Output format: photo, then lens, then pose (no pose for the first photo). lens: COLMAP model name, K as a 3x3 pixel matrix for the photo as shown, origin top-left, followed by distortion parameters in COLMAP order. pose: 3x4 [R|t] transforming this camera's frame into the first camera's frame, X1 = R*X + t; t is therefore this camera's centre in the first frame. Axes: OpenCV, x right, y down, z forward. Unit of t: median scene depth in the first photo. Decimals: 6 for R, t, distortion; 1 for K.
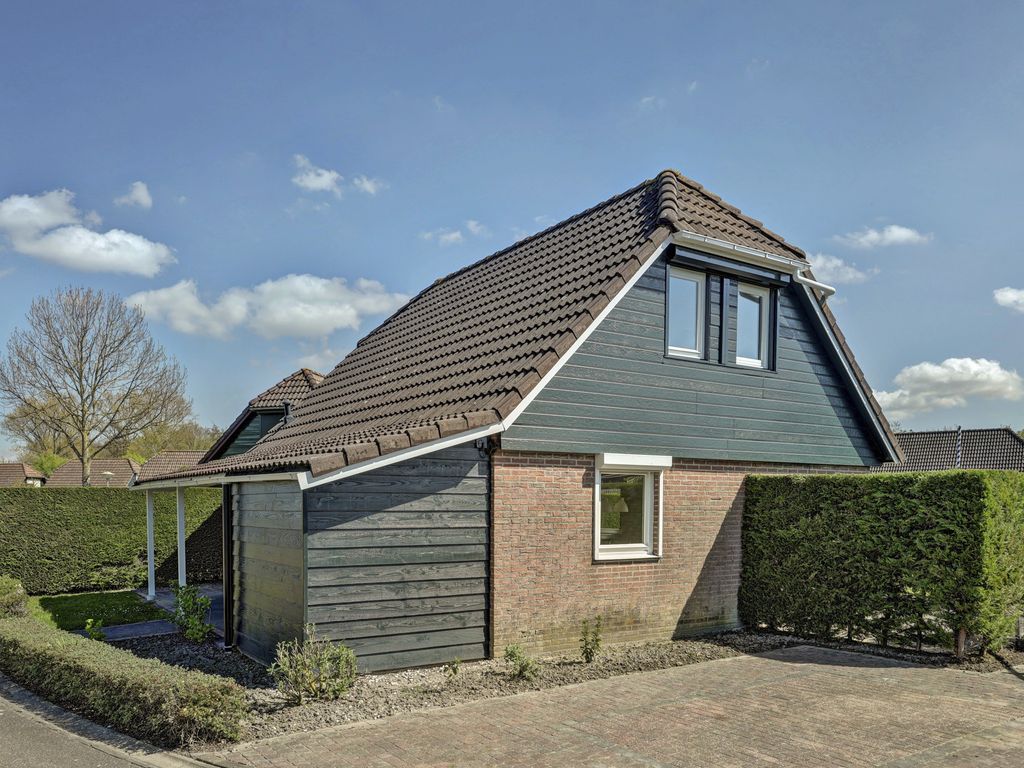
lens RADIAL K [[768.5, 0, 511.7], [0, 768.5, 488.1], [0, 0, 1]] dist [0.001418, 0.000451]
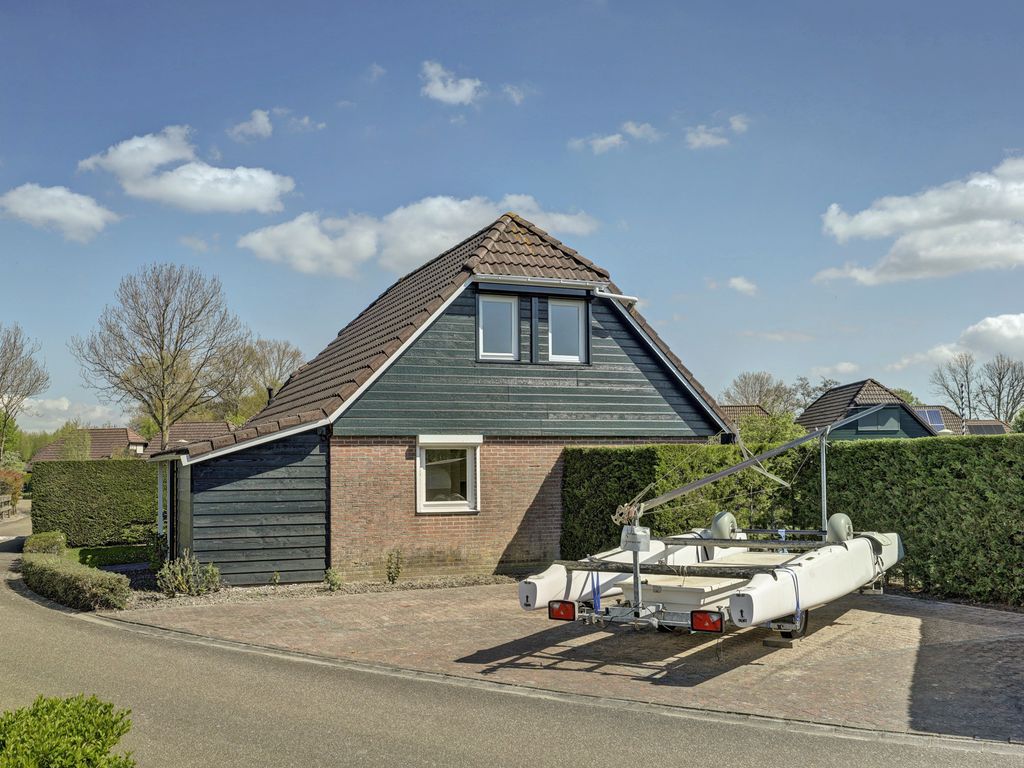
lens RADIAL K [[926.3, 0, 512.5], [0, 926.3, 355.4], [0, 0, 1]] dist [0.002995, 0.001254]
pose [[0.983213, -0.031338, -0.179752, 0.576054], [0.013626, 0.995000, -0.098939, -0.019703], [0.181954, 0.094829, 0.978724, -0.612971]]
